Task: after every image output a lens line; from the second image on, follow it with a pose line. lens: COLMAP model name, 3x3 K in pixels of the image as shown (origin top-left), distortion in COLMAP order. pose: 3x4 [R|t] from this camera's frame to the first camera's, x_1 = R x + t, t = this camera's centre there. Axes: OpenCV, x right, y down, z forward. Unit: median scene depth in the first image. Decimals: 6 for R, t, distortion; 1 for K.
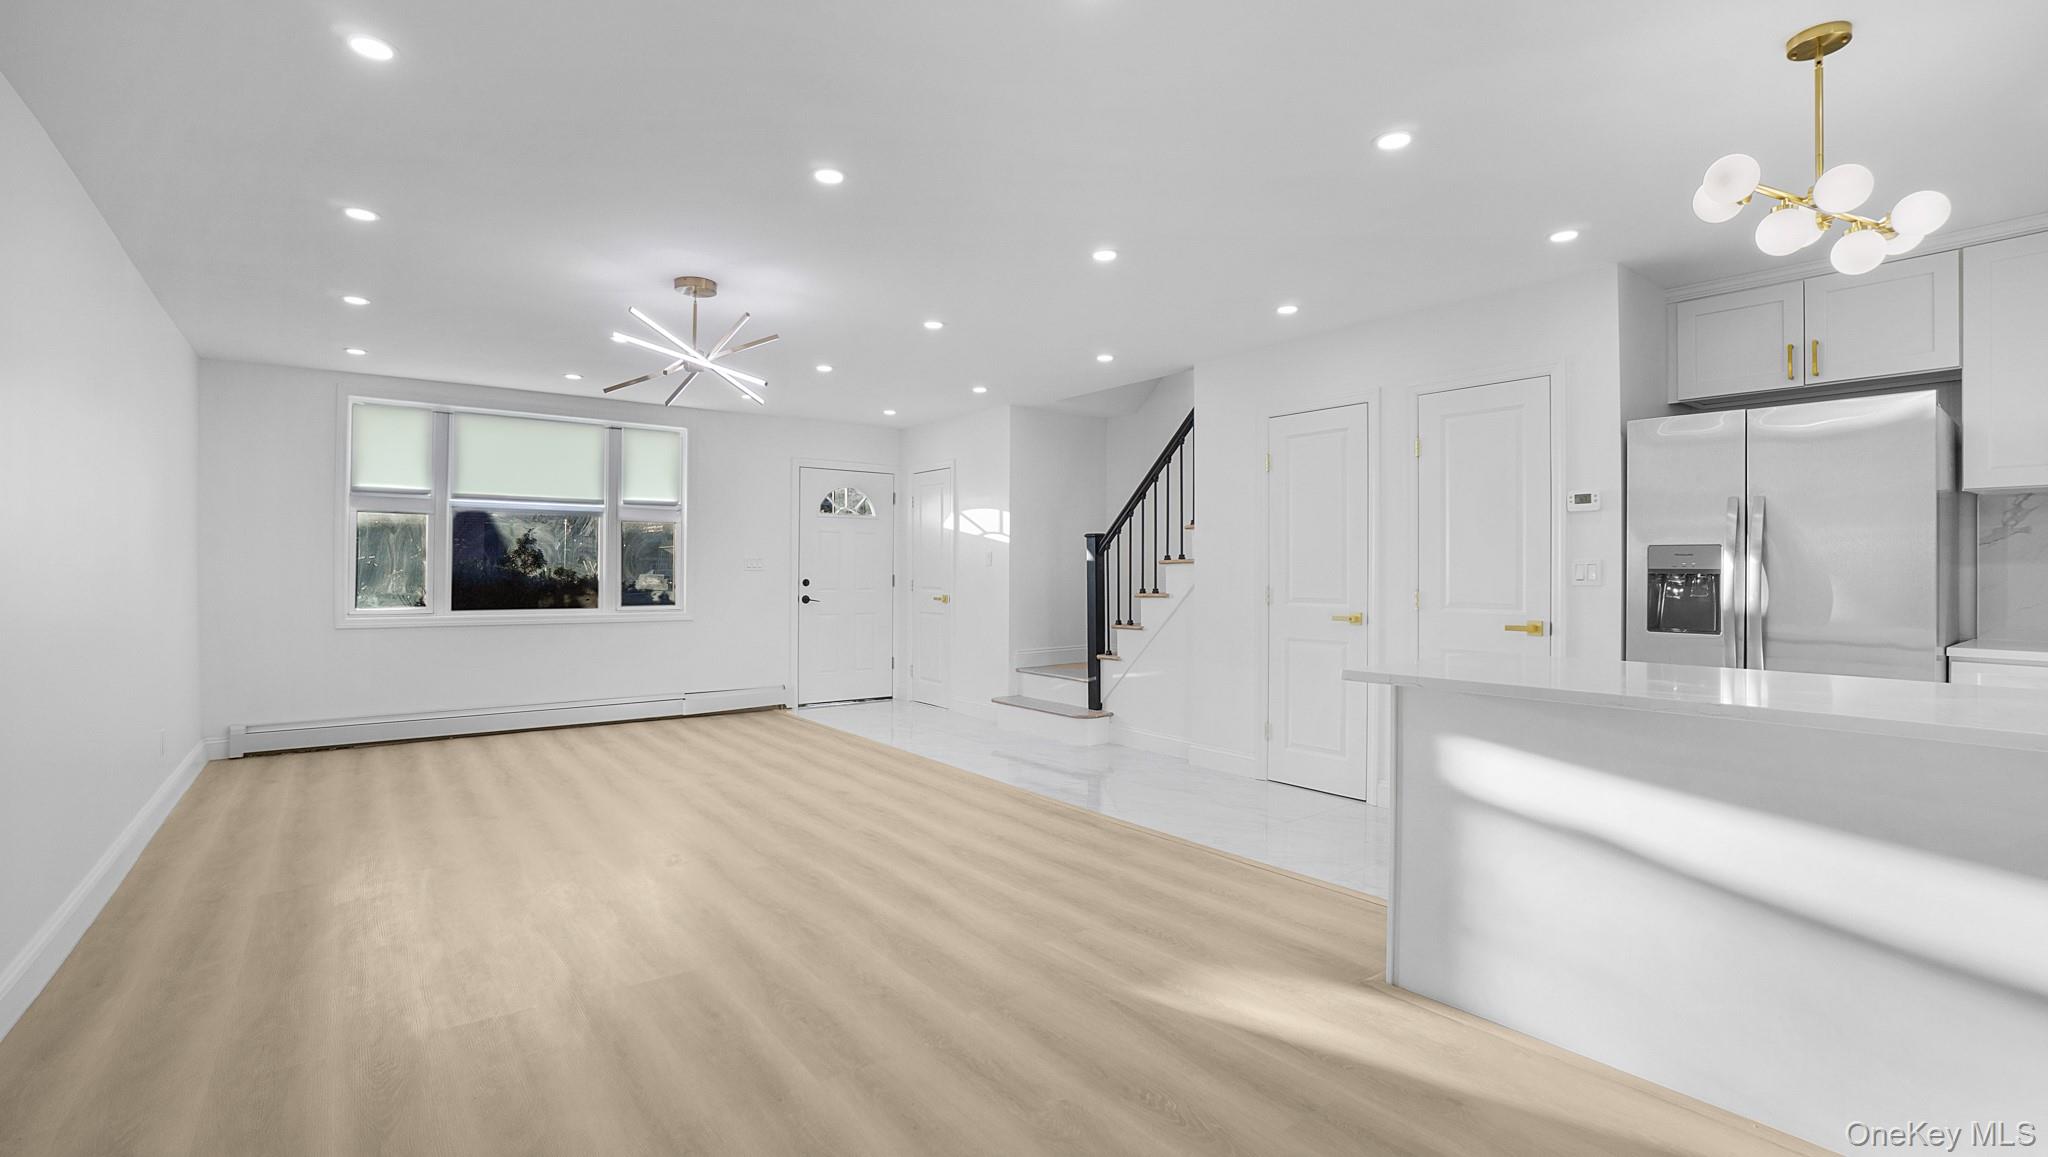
lens RADIAL K [[913.8, 0, 1024.0], [0, 913.8, 578.5], [0, 0, 1]] dist [-0.054912, 0.000120]
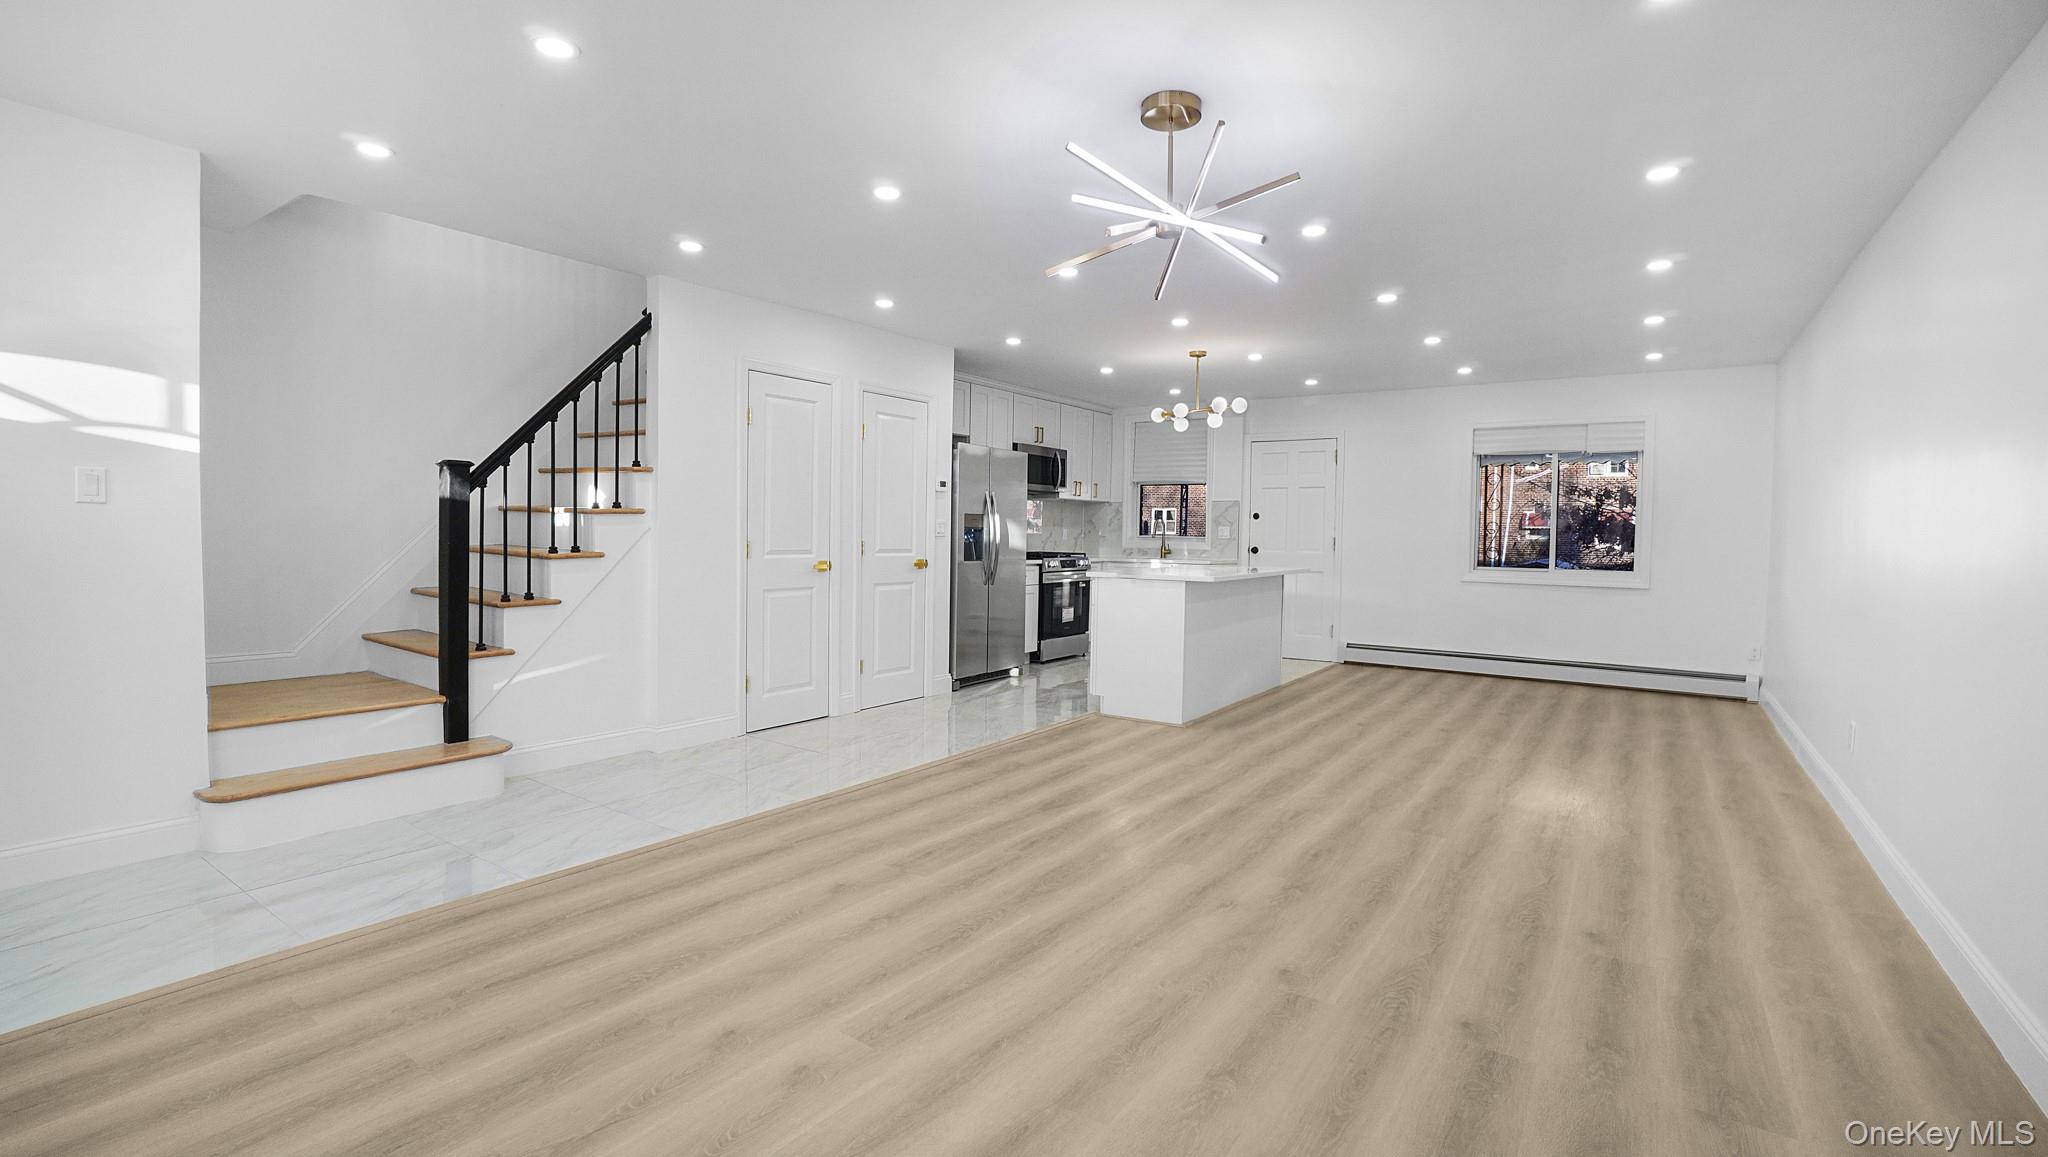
lens RADIAL K [[913.8, 0, 1024.0], [0, 913.8, 578.5], [0, 0, 1]] dist [-0.054912, 0.000120]
pose [[-0.303783, -0.058393, 0.950950, -0.648605], [-0.011515, 0.998272, 0.057621, -0.008372], [-0.952672, 0.006554, -0.303930, 0.855368]]
